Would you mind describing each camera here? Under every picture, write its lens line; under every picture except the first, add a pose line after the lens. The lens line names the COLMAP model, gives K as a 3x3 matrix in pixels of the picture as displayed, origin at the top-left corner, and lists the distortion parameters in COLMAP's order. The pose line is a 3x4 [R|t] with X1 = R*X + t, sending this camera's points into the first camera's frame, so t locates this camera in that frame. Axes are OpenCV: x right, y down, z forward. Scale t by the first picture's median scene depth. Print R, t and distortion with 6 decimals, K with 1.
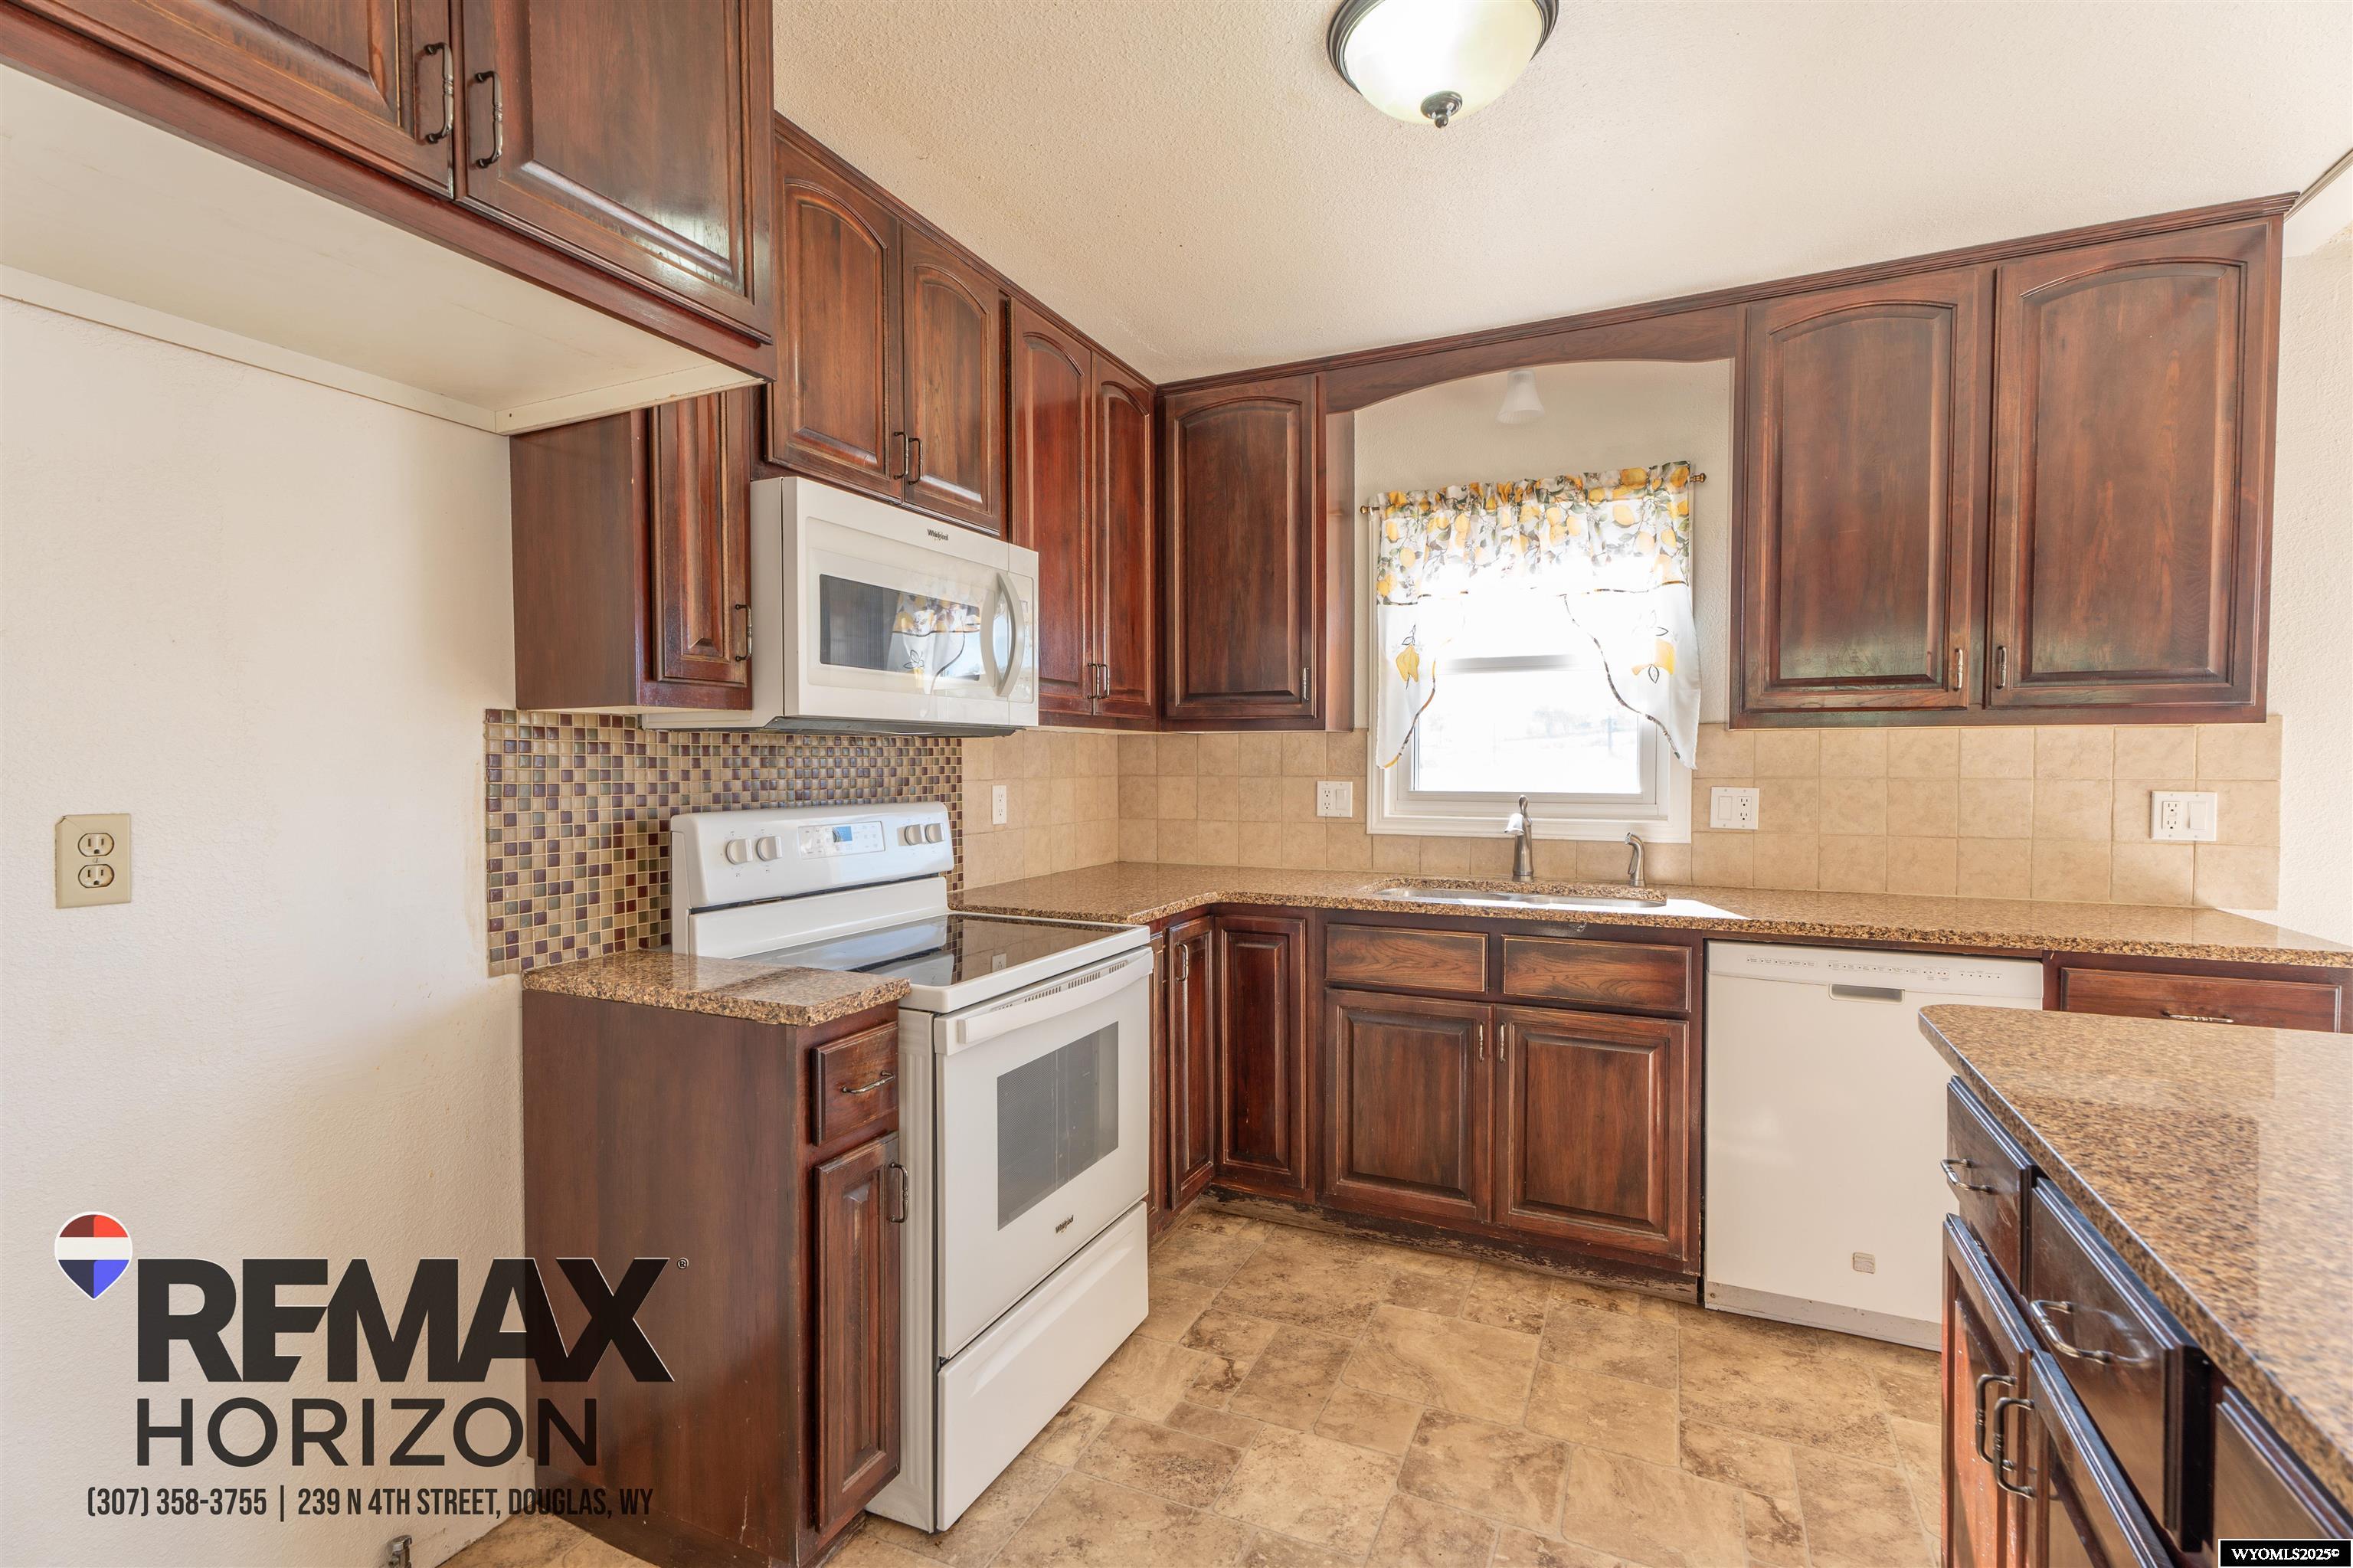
lens RADIAL K [[1064.1, 0, 1180.0], [0, 1064.1, 785.7], [0, 0, 1]] dist [0.001169, 0.000242]
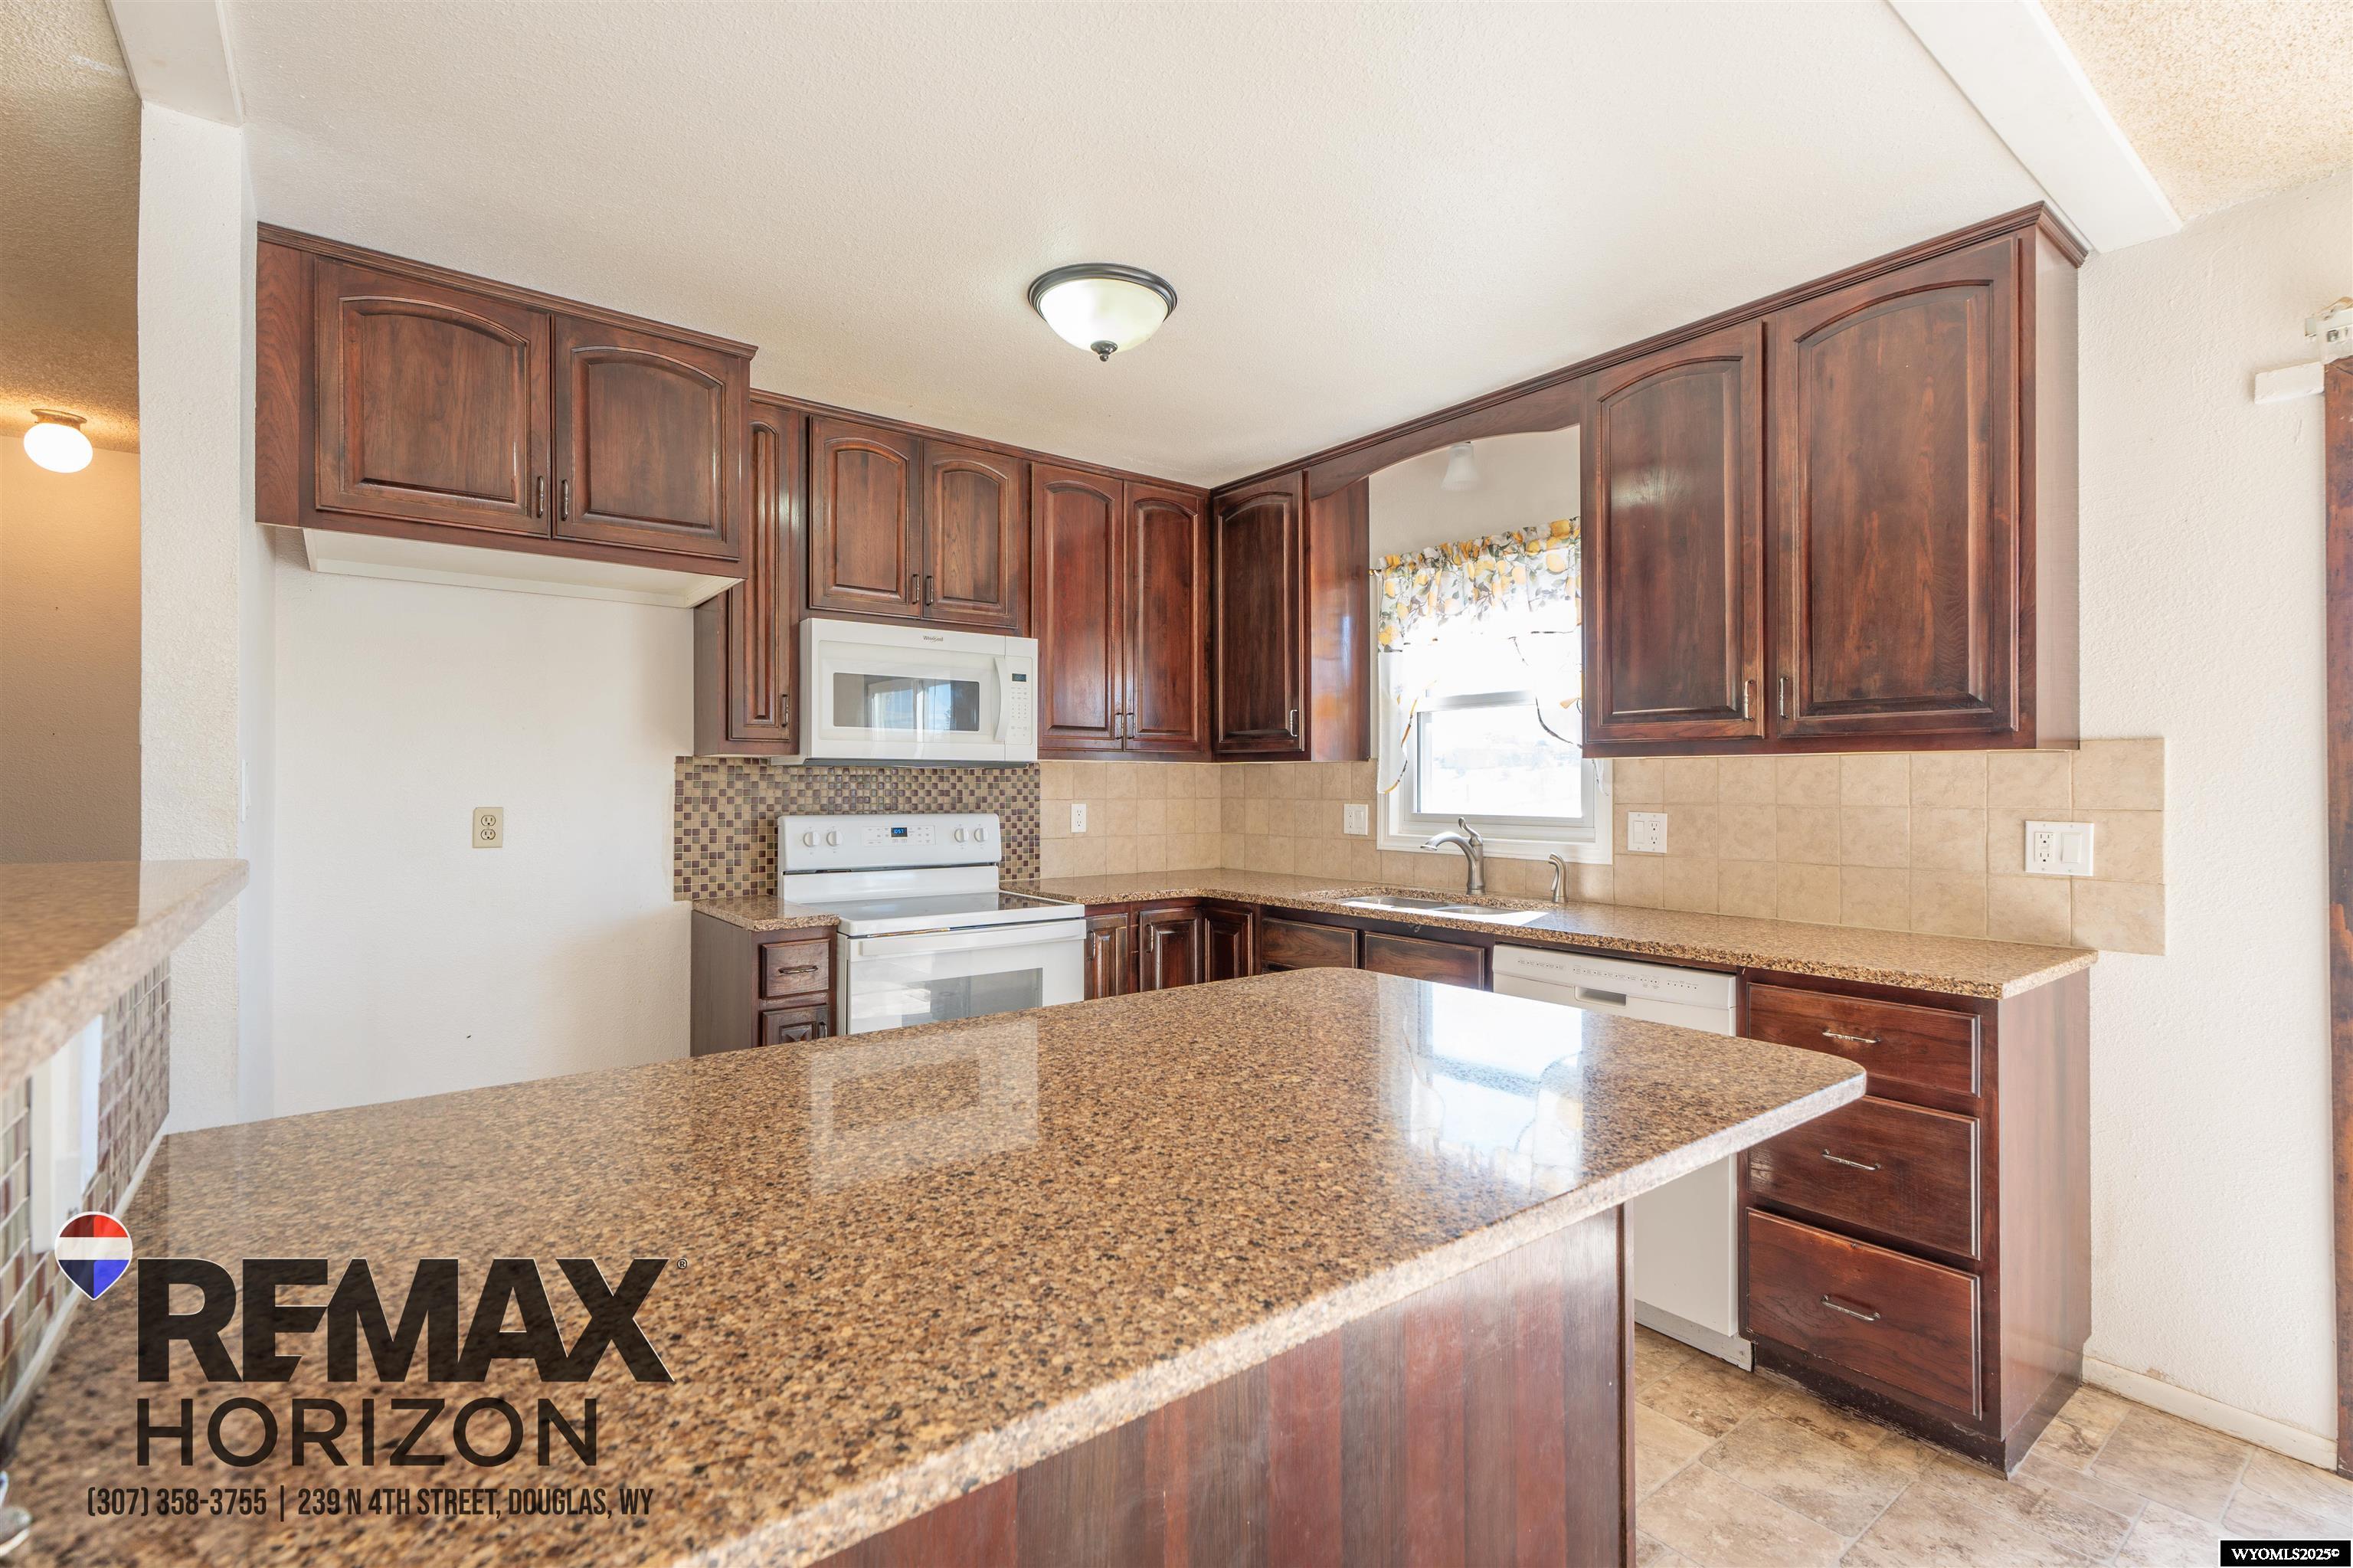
lens RADIAL K [[1064.1, 0, 1168.9], [0, 1064.1, 780.6], [0, 0, 1]] dist [0.001169, 0.000242]
pose [[0.889051, 0.000796, -0.457807, 0.683831], [-0.014296, 0.999559, -0.026025, 0.004828], [0.457584, 0.029682, 0.888671, -0.181840]]
